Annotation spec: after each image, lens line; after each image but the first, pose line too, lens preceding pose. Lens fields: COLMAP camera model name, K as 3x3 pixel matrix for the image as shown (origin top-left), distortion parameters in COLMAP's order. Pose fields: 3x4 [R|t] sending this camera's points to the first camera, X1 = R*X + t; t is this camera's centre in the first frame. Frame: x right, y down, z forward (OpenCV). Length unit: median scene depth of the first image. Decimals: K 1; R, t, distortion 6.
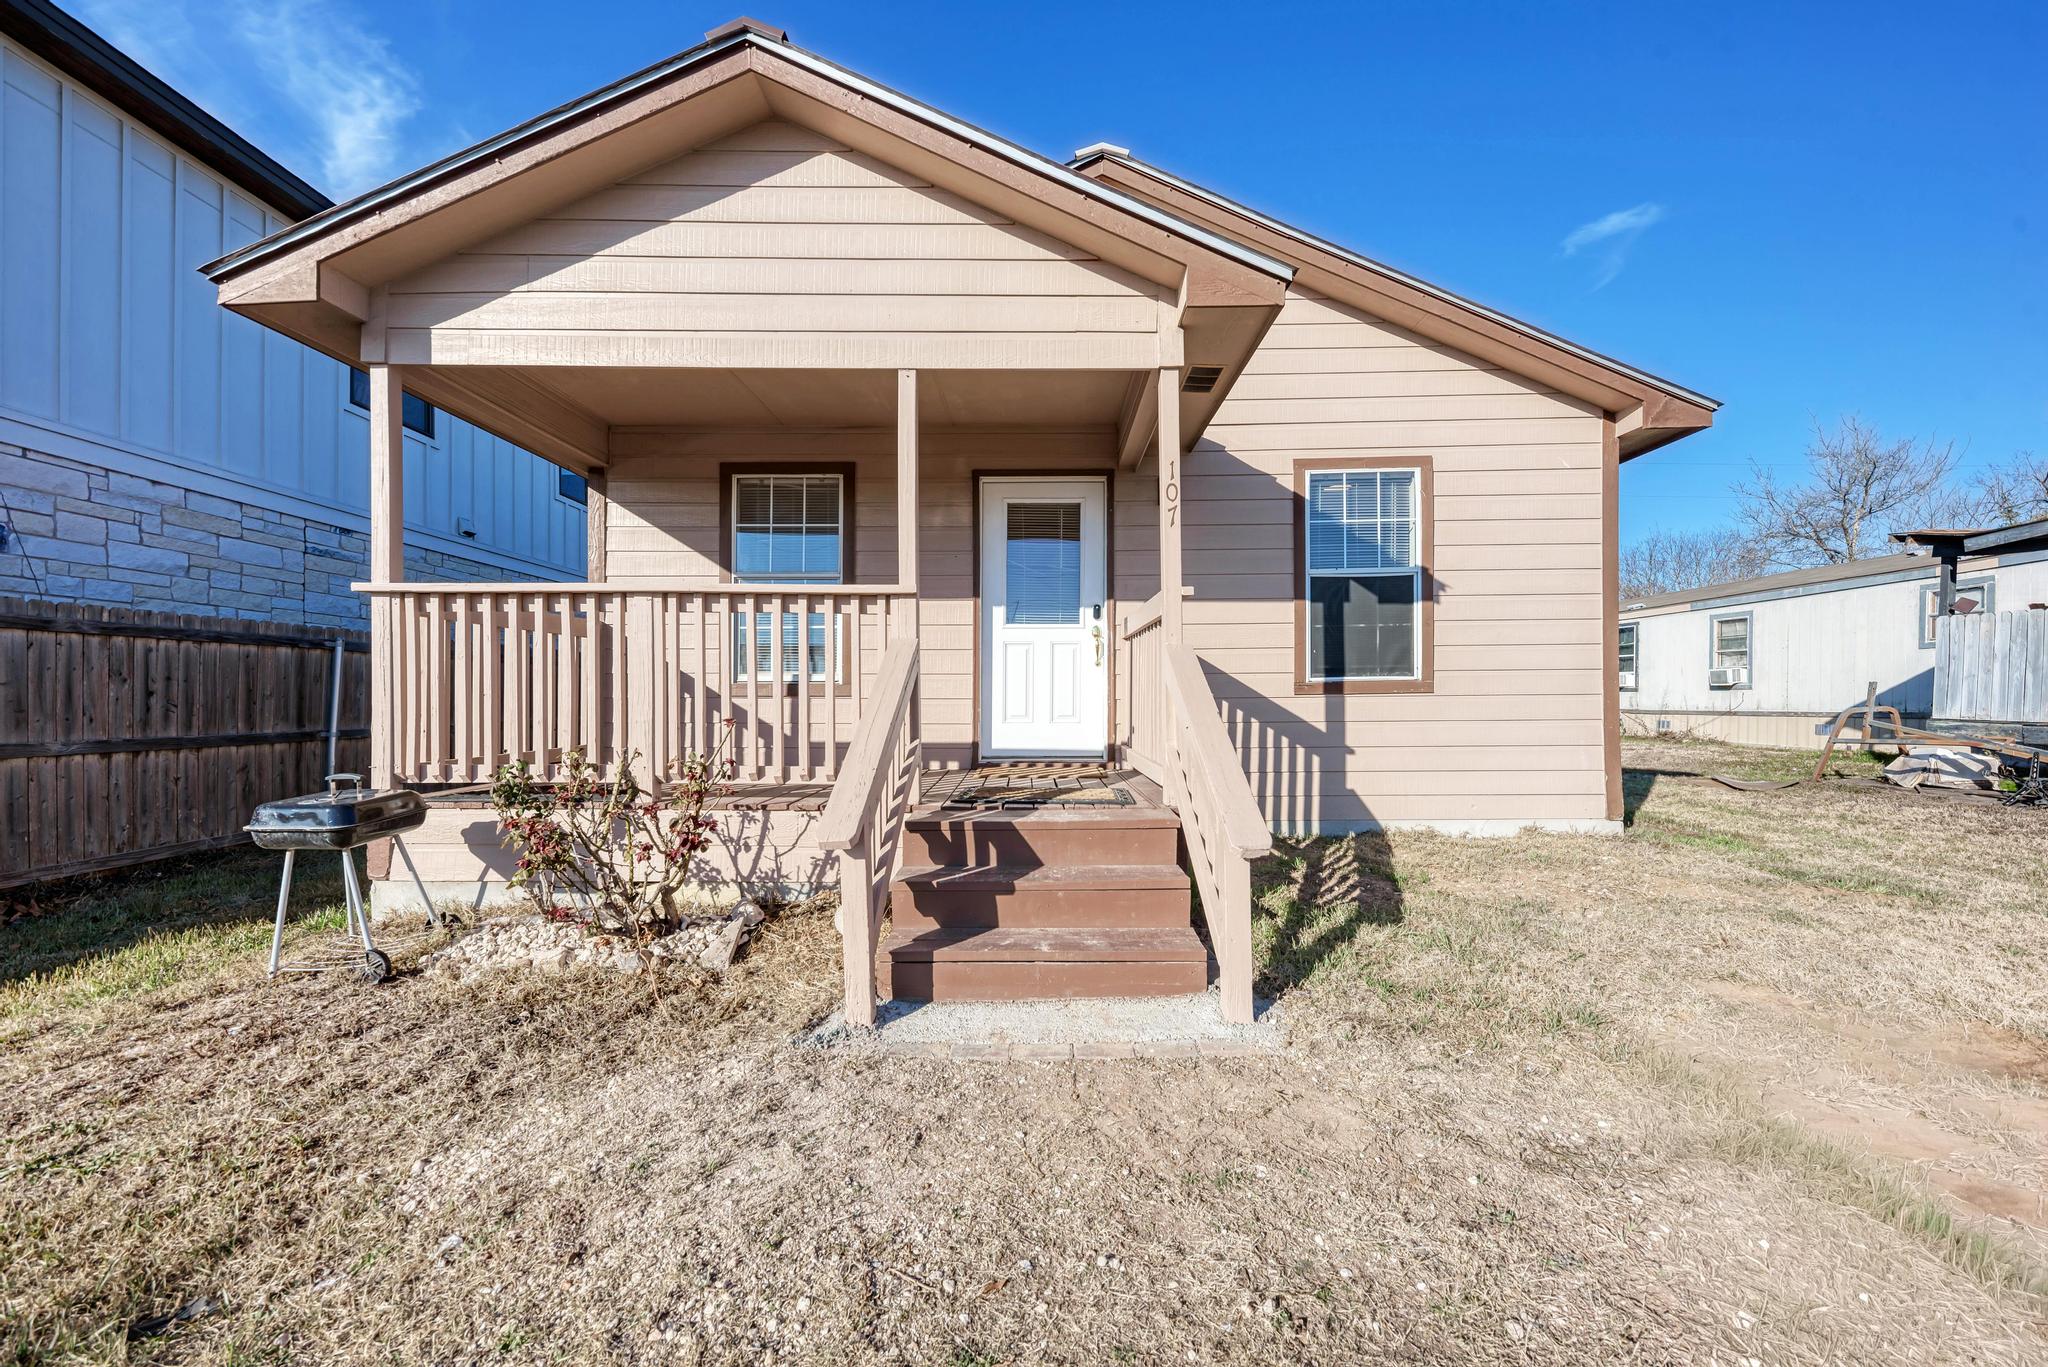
lens RADIAL K [[772.8, 0, 1053.4], [0, 772.8, 711.4], [0, 0, 1]] dist [0.011653, -0.000376]
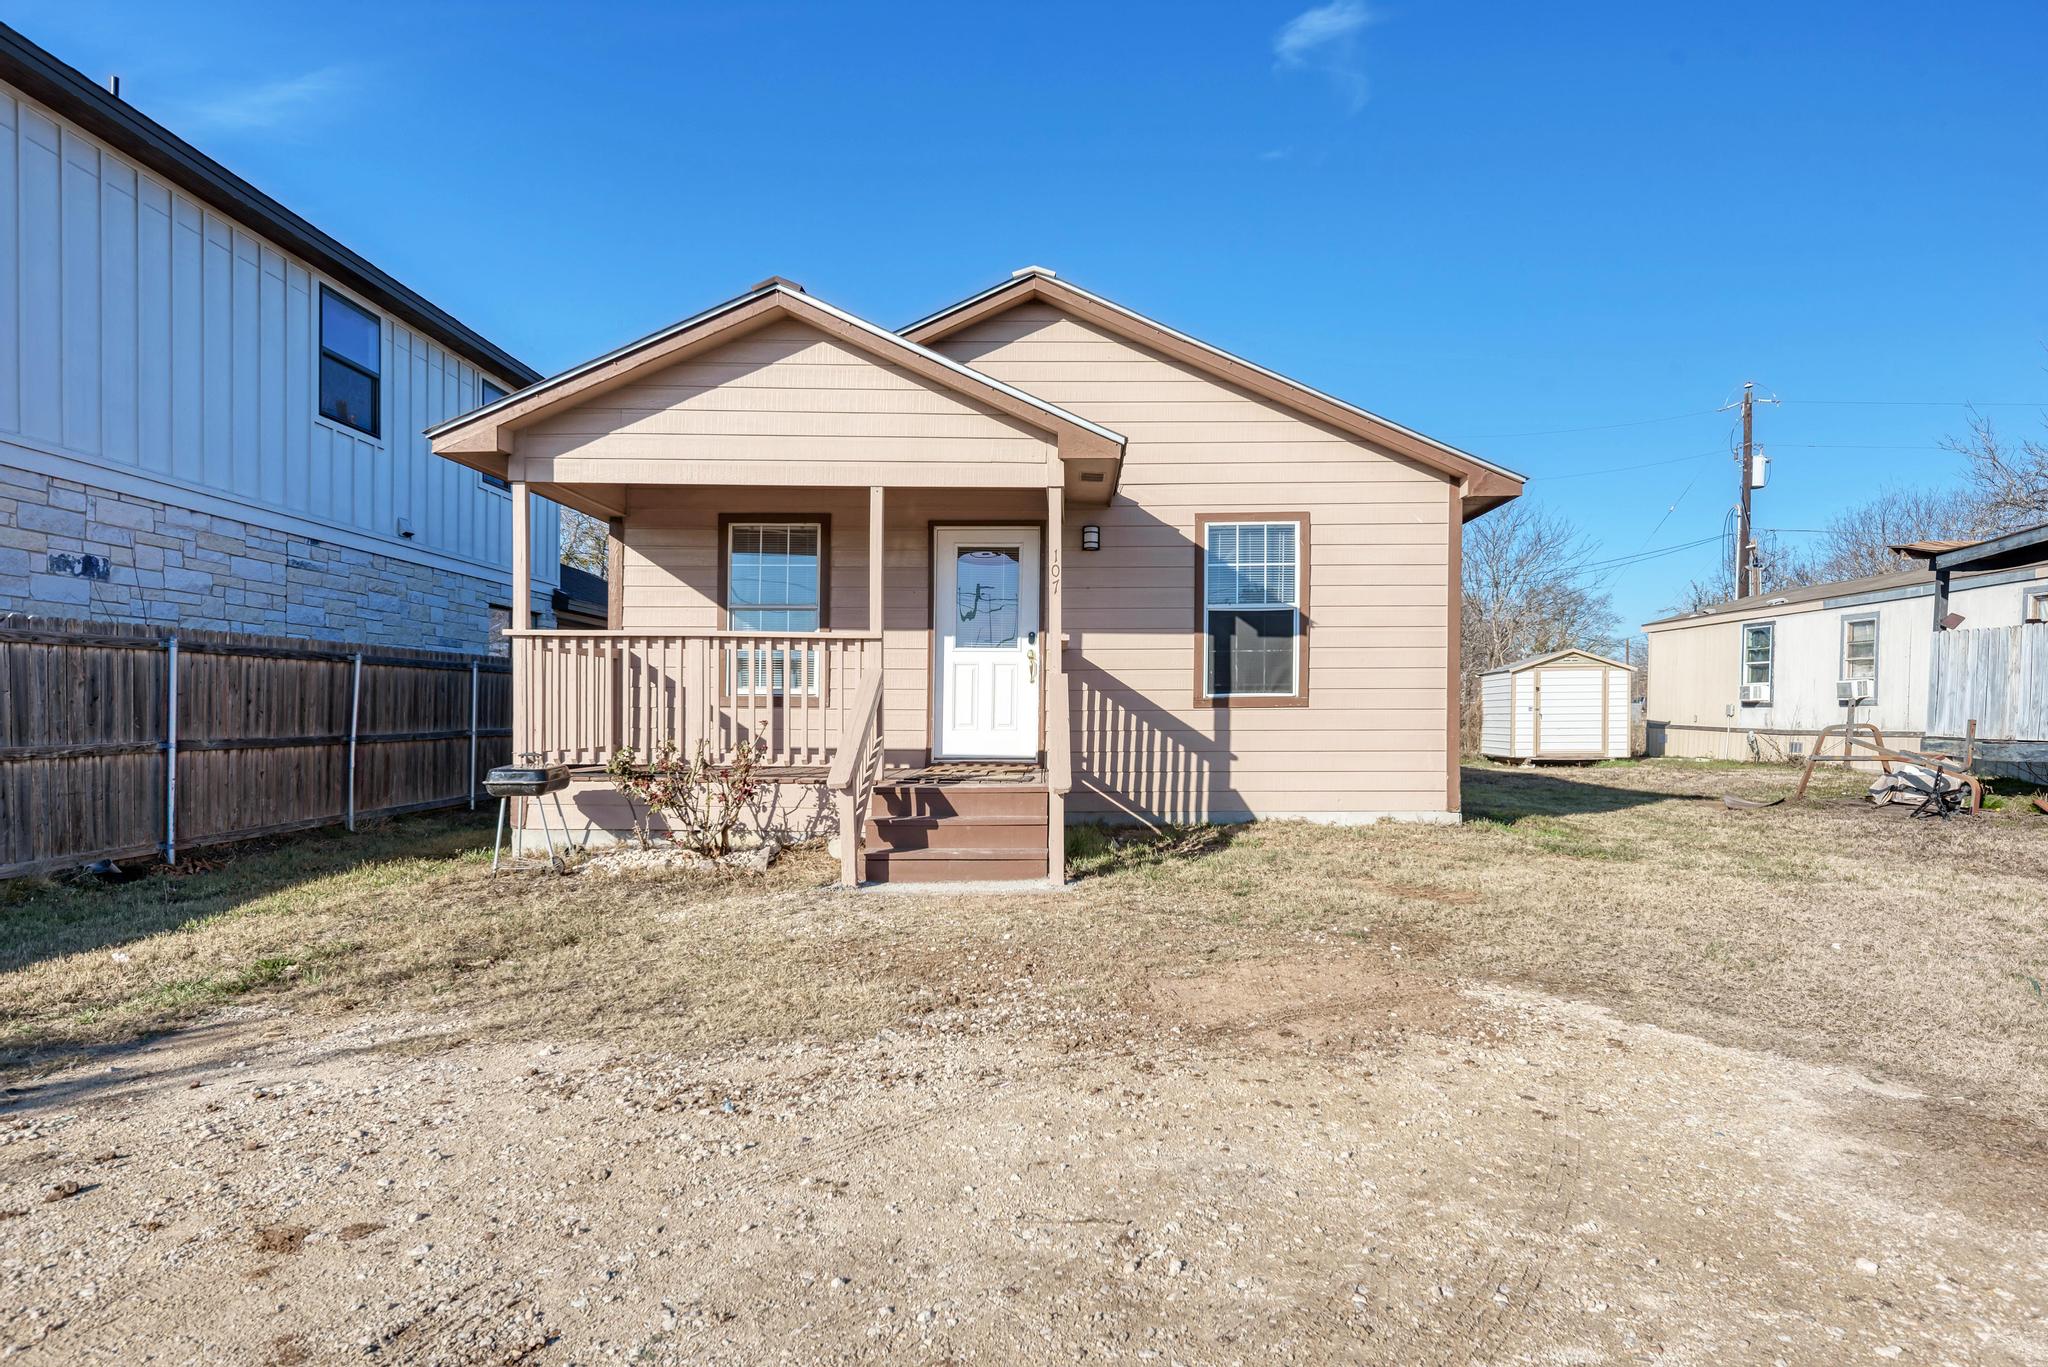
lens RADIAL K [[1230.4, 0, 1128.2], [0, 1230.4, 710.3], [0, 0, 1]] dist [0.019706, 0.002236]
pose [[0.999638, 0.005858, 0.026260, 0.158247], [-0.005378, 0.999818, -0.018288, 0.017489], [-0.026362, 0.018140, 0.999488, -0.923293]]
